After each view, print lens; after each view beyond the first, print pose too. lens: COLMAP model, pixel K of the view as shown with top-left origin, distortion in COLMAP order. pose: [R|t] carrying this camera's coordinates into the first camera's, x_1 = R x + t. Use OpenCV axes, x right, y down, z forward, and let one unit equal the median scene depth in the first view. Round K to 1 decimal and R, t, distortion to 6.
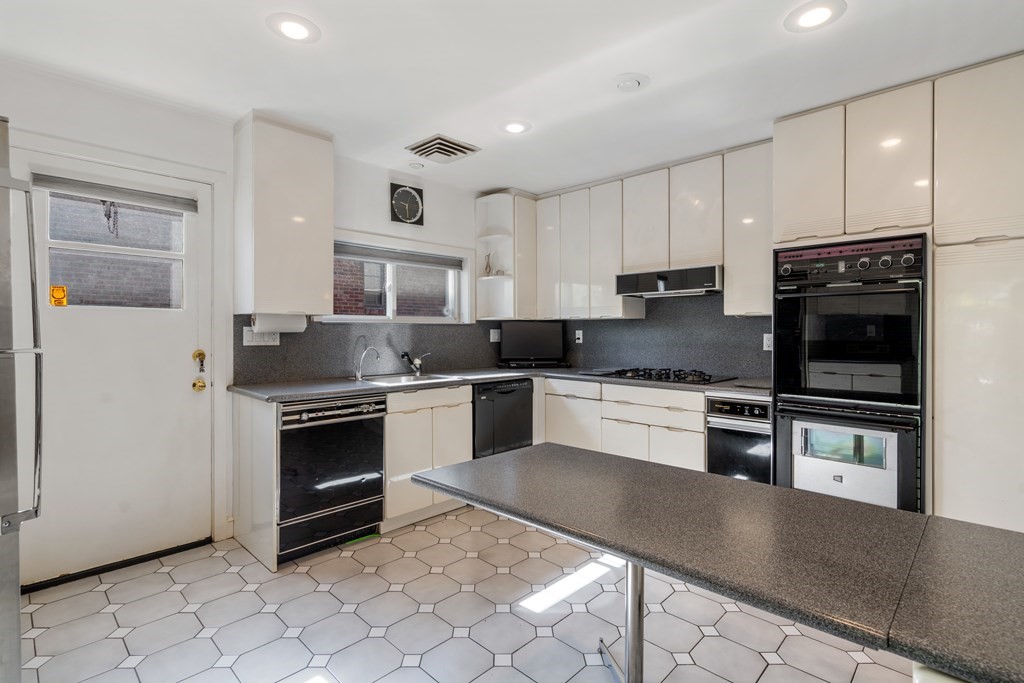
lens RADIAL K [[489.8, 0, 518.4], [0, 489.8, 336.4], [0, 0, 1]] dist [-0.012451, 0.000341]
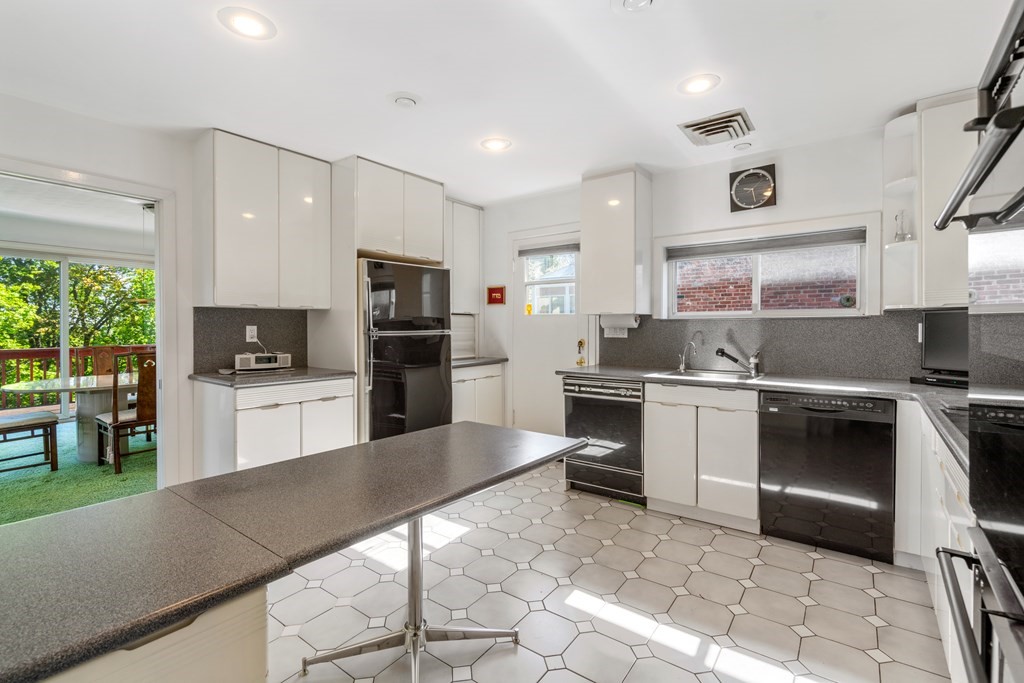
lens RADIAL K [[458.9, 0, 512.8], [0, 458.9, 333.3], [0, 0, 1]] dist [0.002793, 0.000070]
pose [[0.124220, 0.011679, -0.992186, 0.655125], [-0.006301, 0.999920, 0.010982, -0.005355], [0.992235, 0.004888, 0.124283, 0.512296]]
